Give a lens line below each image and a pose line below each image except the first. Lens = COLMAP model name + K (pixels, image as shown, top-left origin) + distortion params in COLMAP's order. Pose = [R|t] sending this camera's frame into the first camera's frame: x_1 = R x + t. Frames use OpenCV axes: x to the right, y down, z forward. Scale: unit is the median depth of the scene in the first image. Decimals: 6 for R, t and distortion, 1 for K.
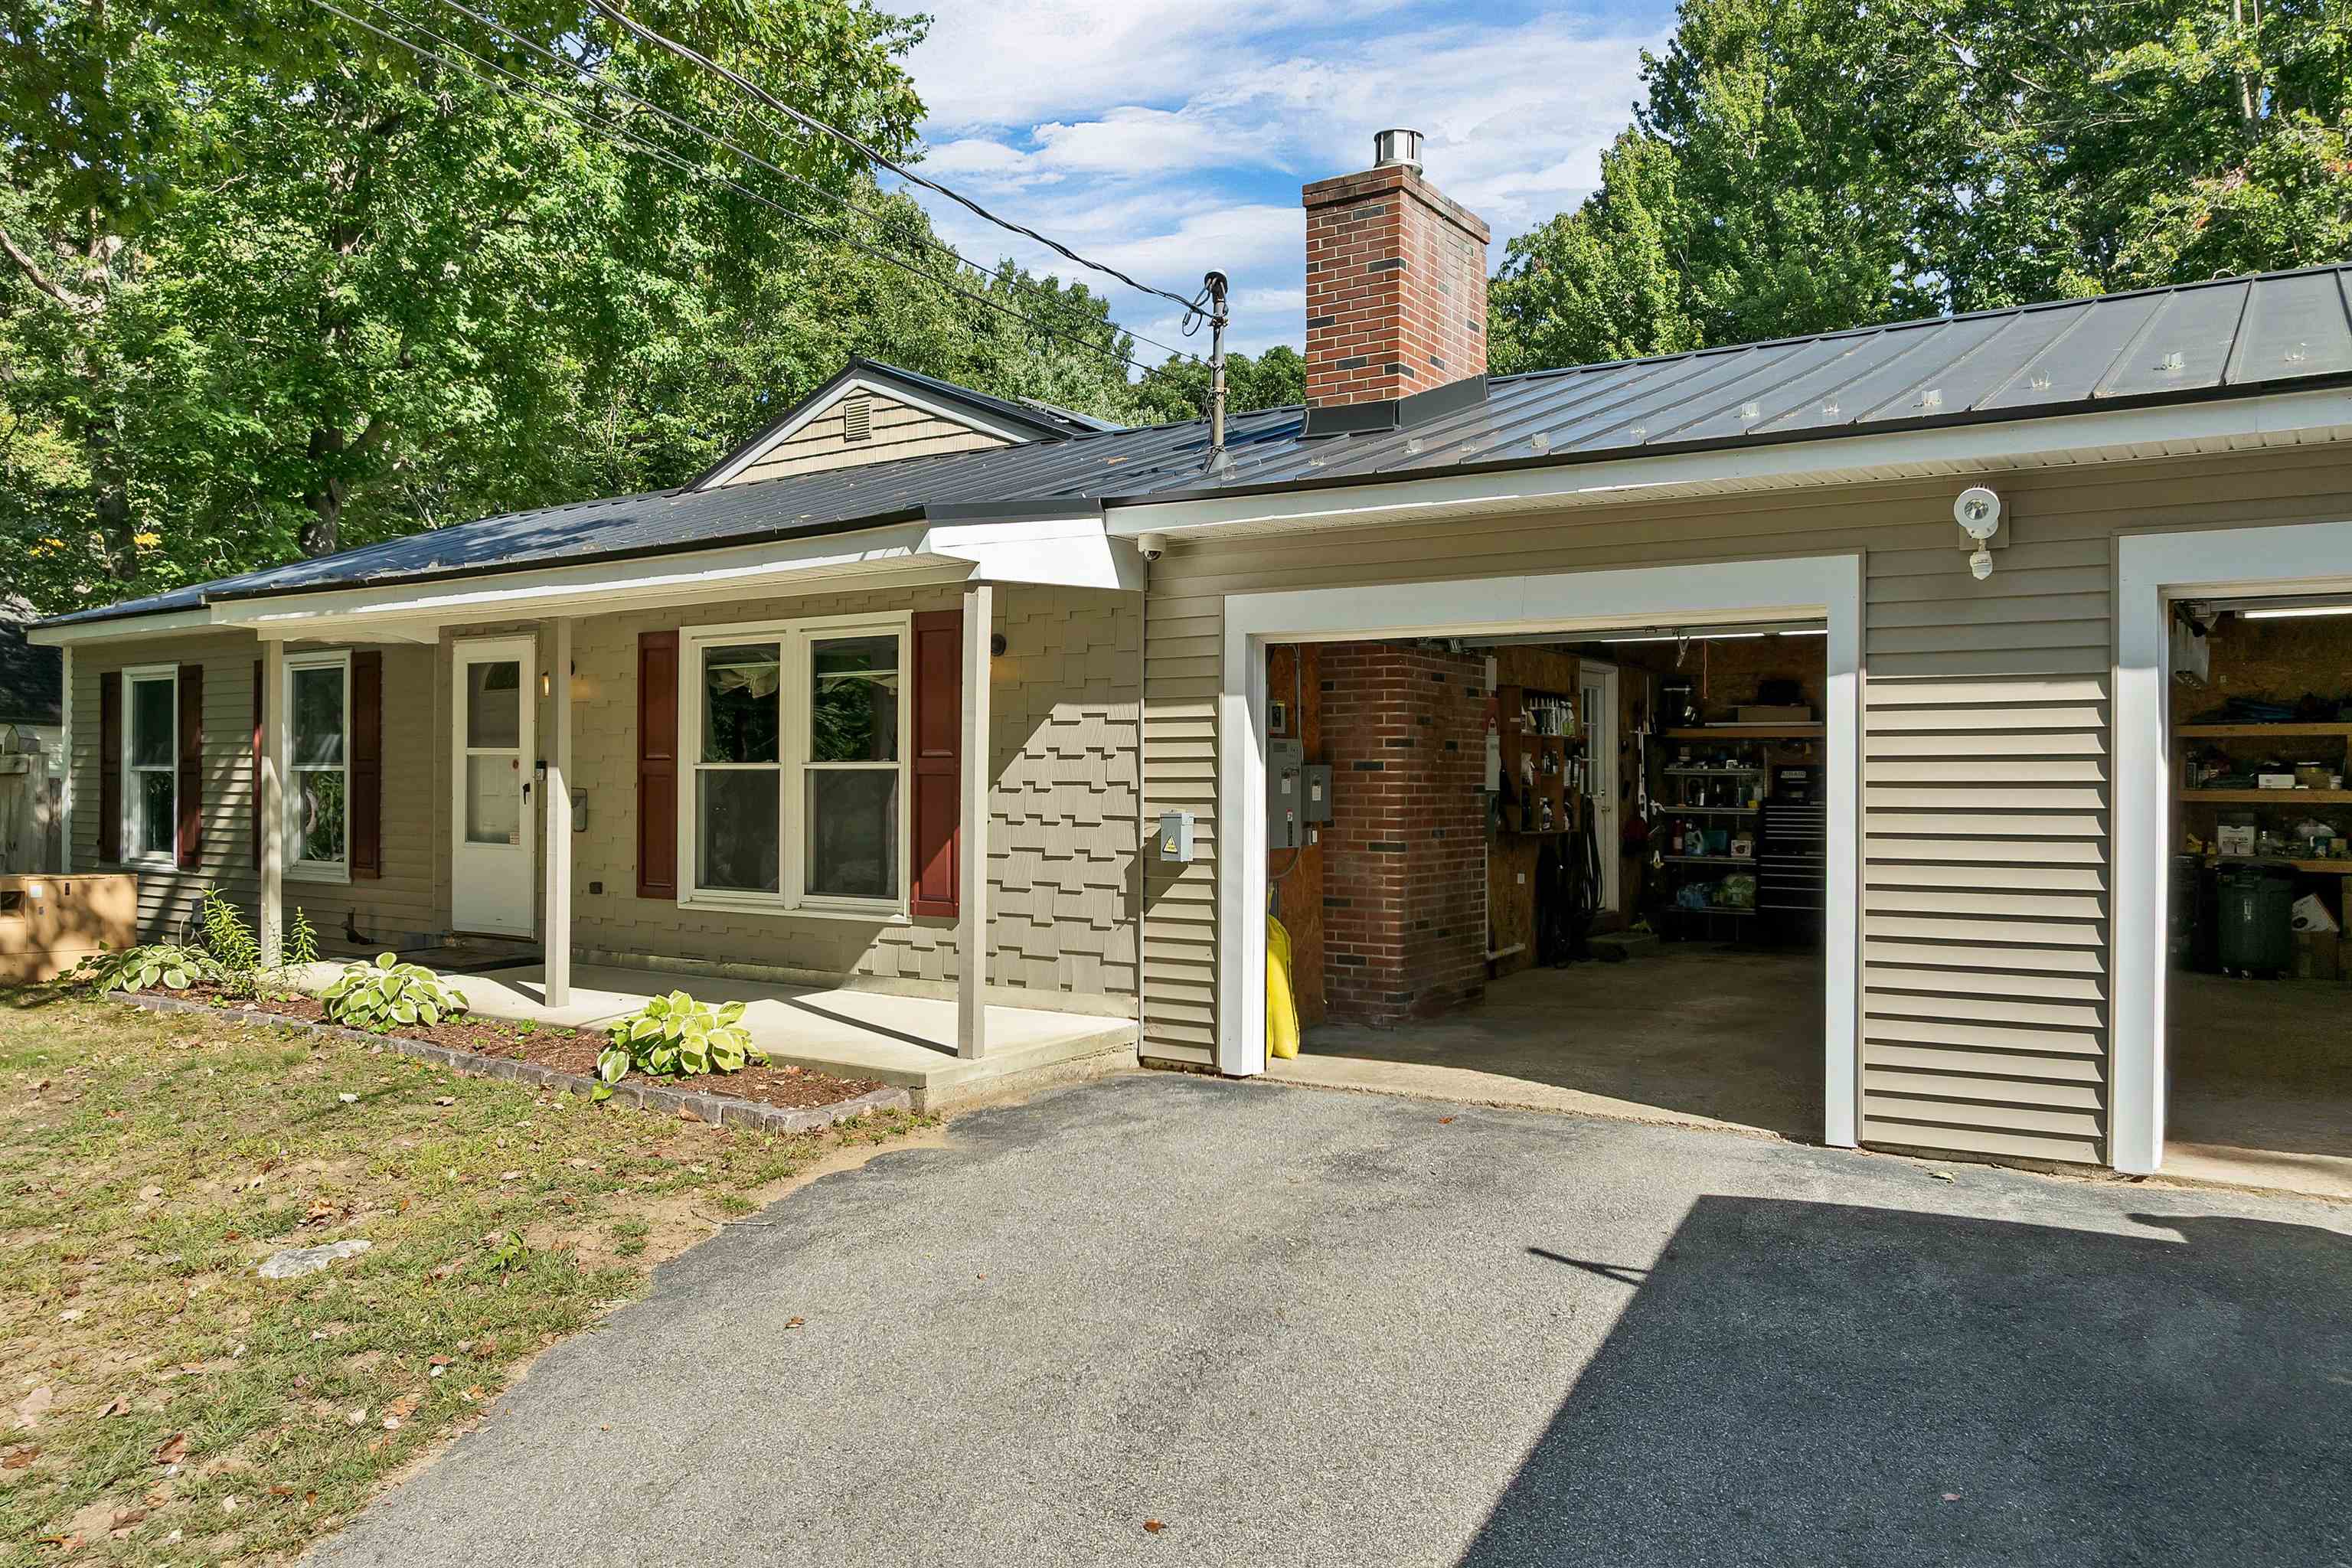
lens RADIAL K [[1680.0, 0, 1176.0], [0, 1680.0, 784.0], [0, 0, 1]] dist [-0.034250, -0.000189]
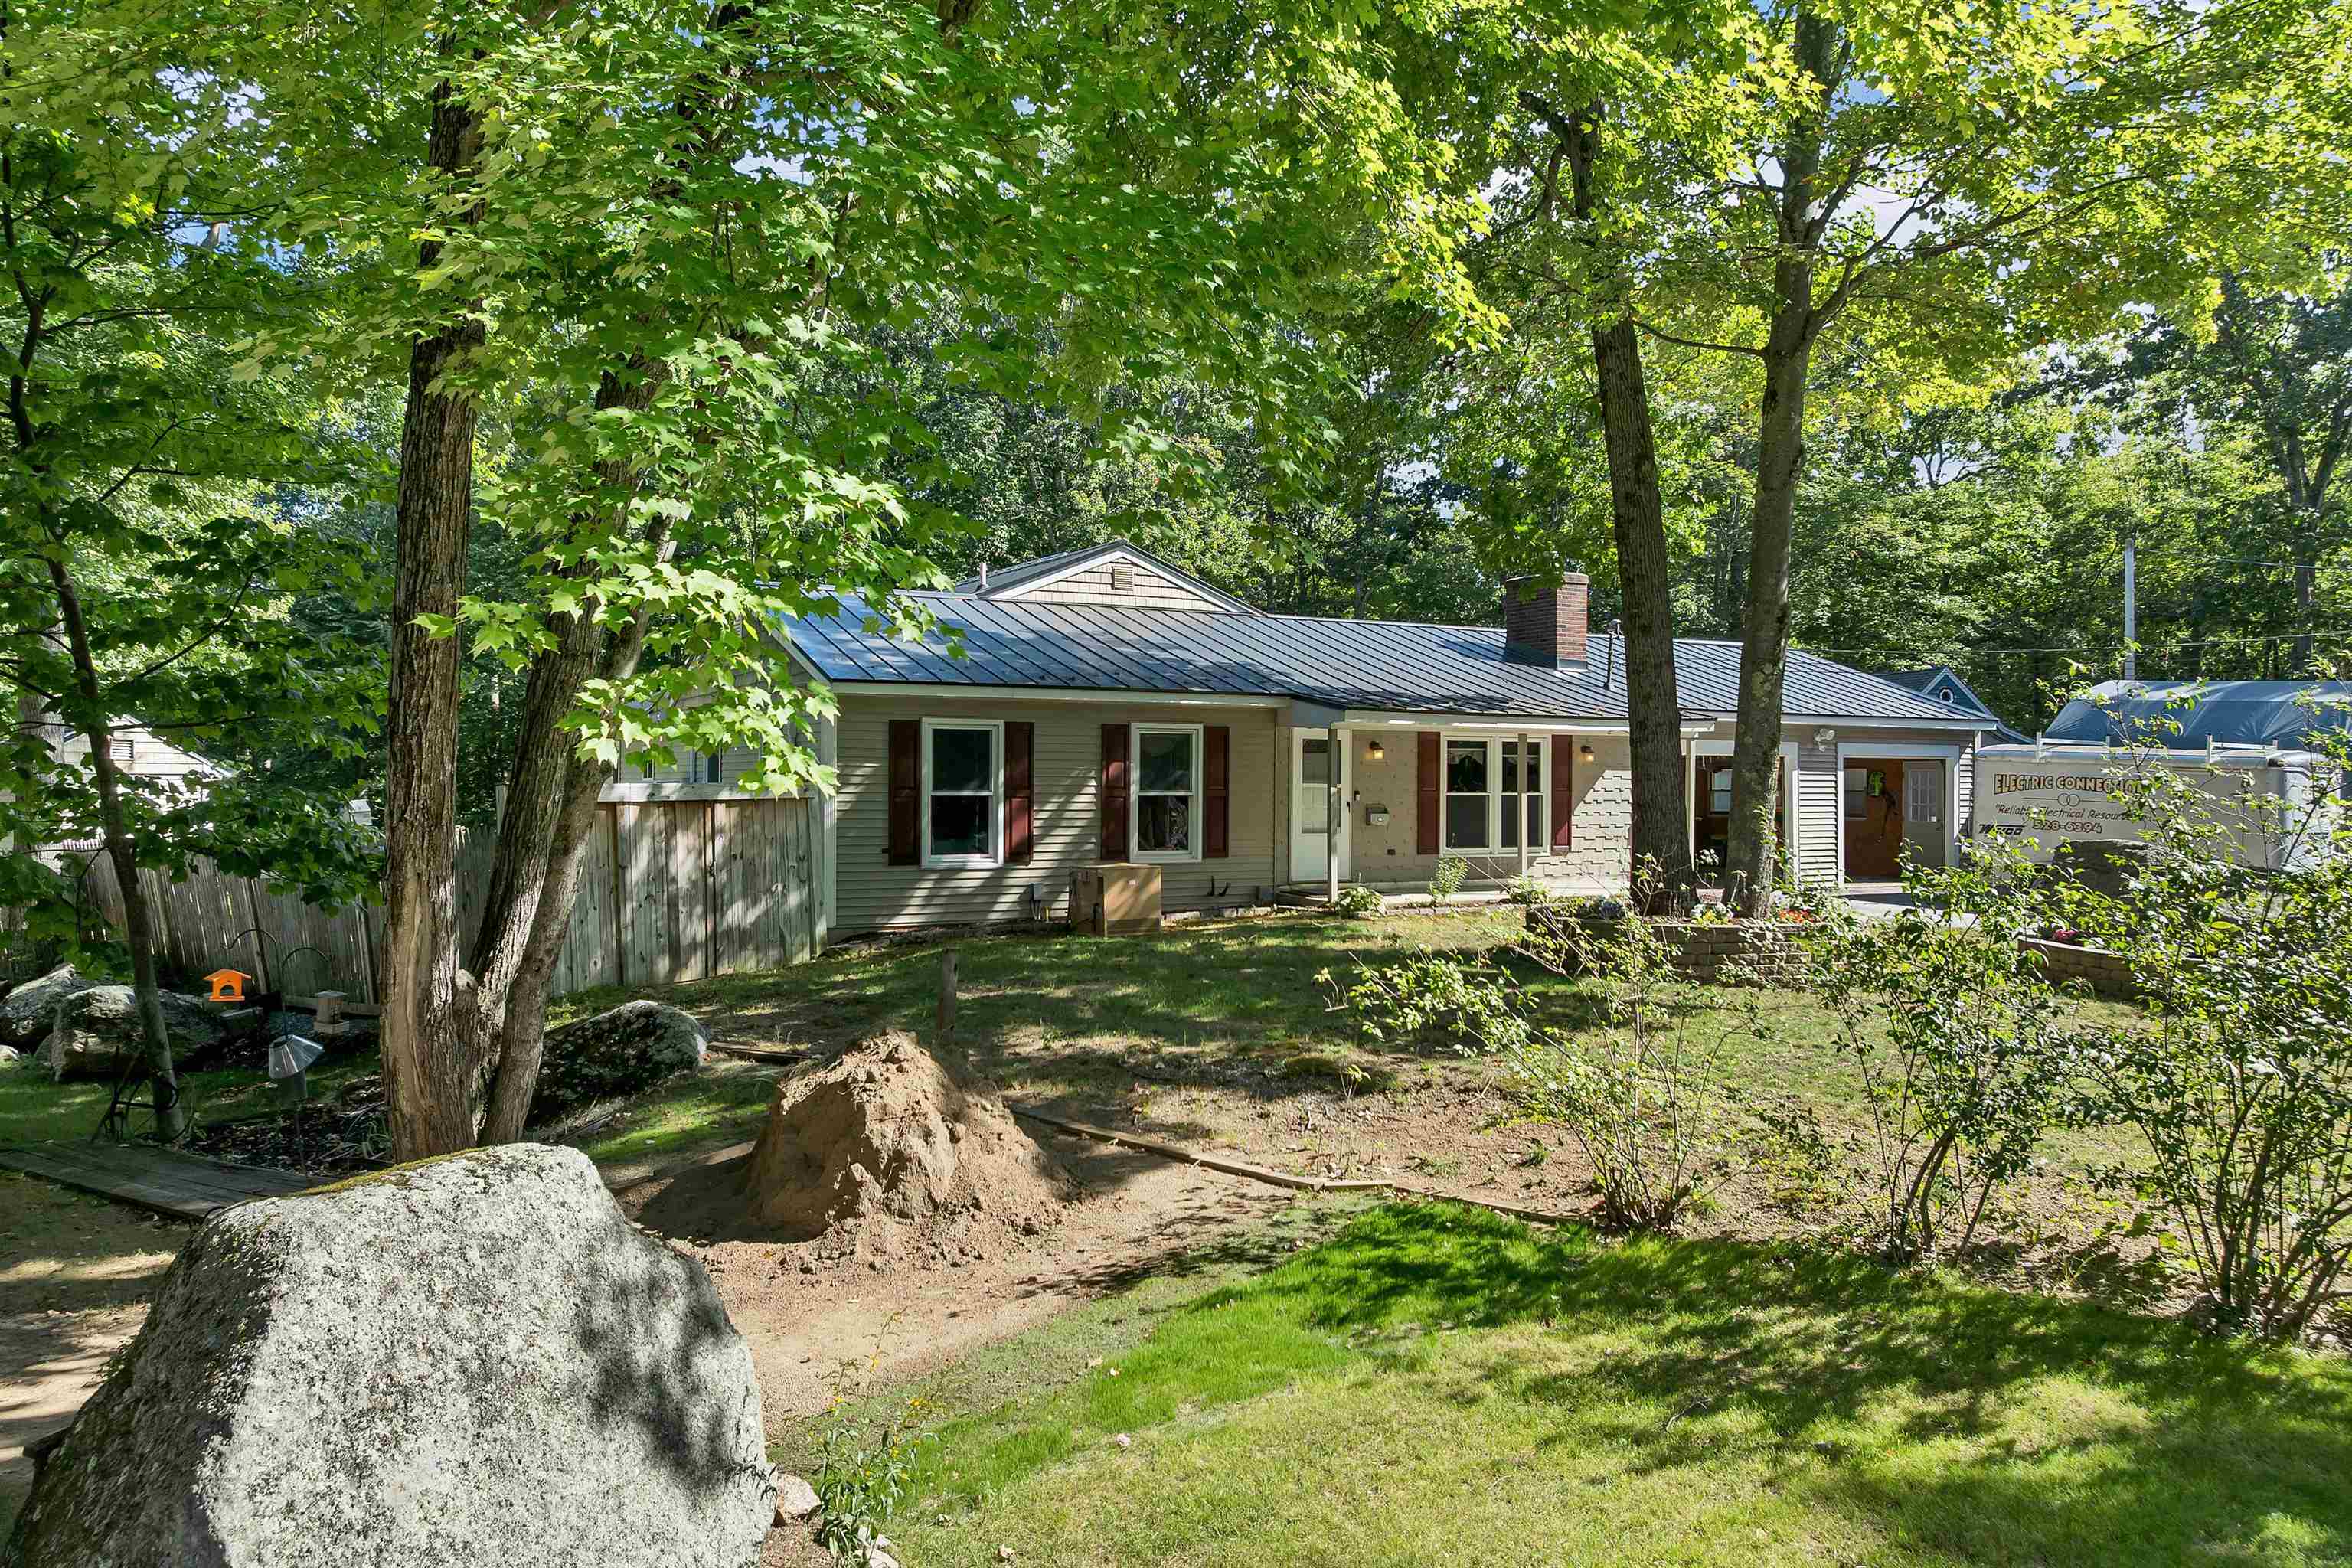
lens RADIAL K [[1680.0, 0, 1176.0], [0, 1680.0, 784.0], [0, 0, 1]] dist [-0.034250, -0.000189]
pose [[0.473147, -0.002262, 0.880981, -2.662474], [-0.001870, 0.999992, 0.003572, -0.033916], [-0.880981, -0.003338, 0.473139, 0.285736]]
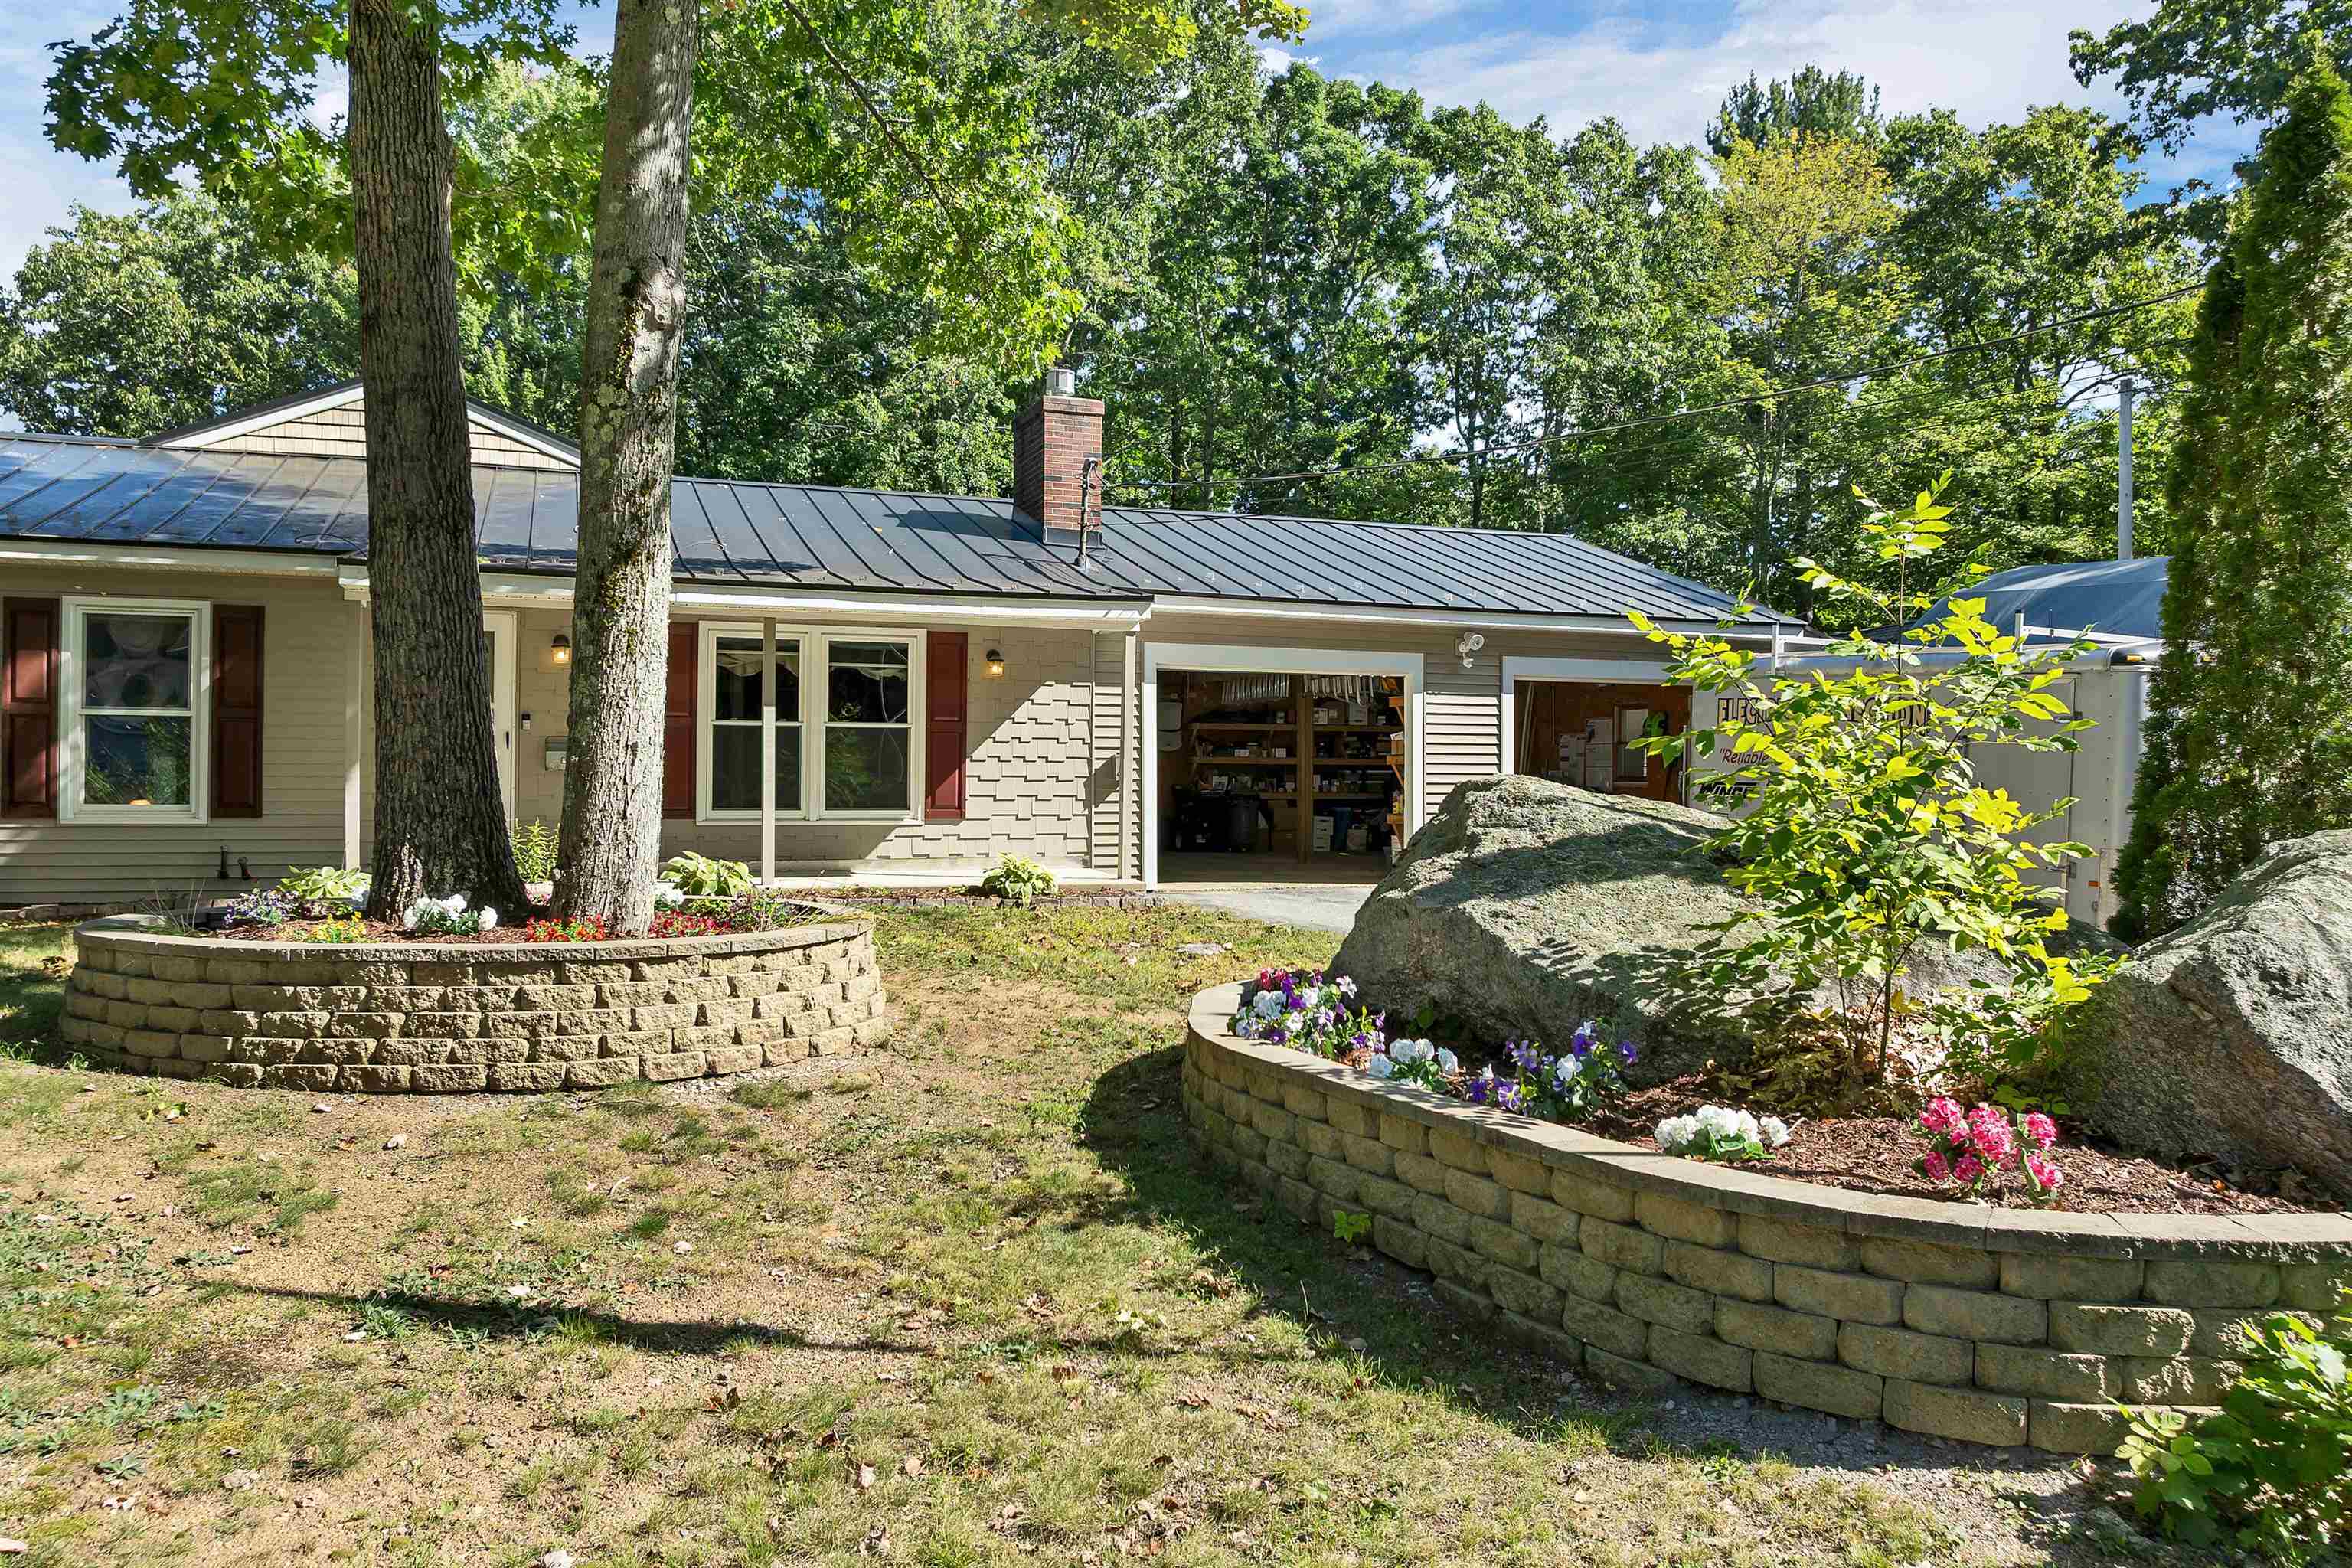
lens RADIAL K [[1680.0, 0, 1176.0], [0, 1680.0, 784.0], [0, 0, 1]] dist [-0.034250, -0.000189]
pose [[0.591130, 0.000045, 0.806577, -1.300613], [-0.005334, 0.999978, 0.003854, 0.036987], [-0.806559, -0.006580, 0.591117, -0.146024]]
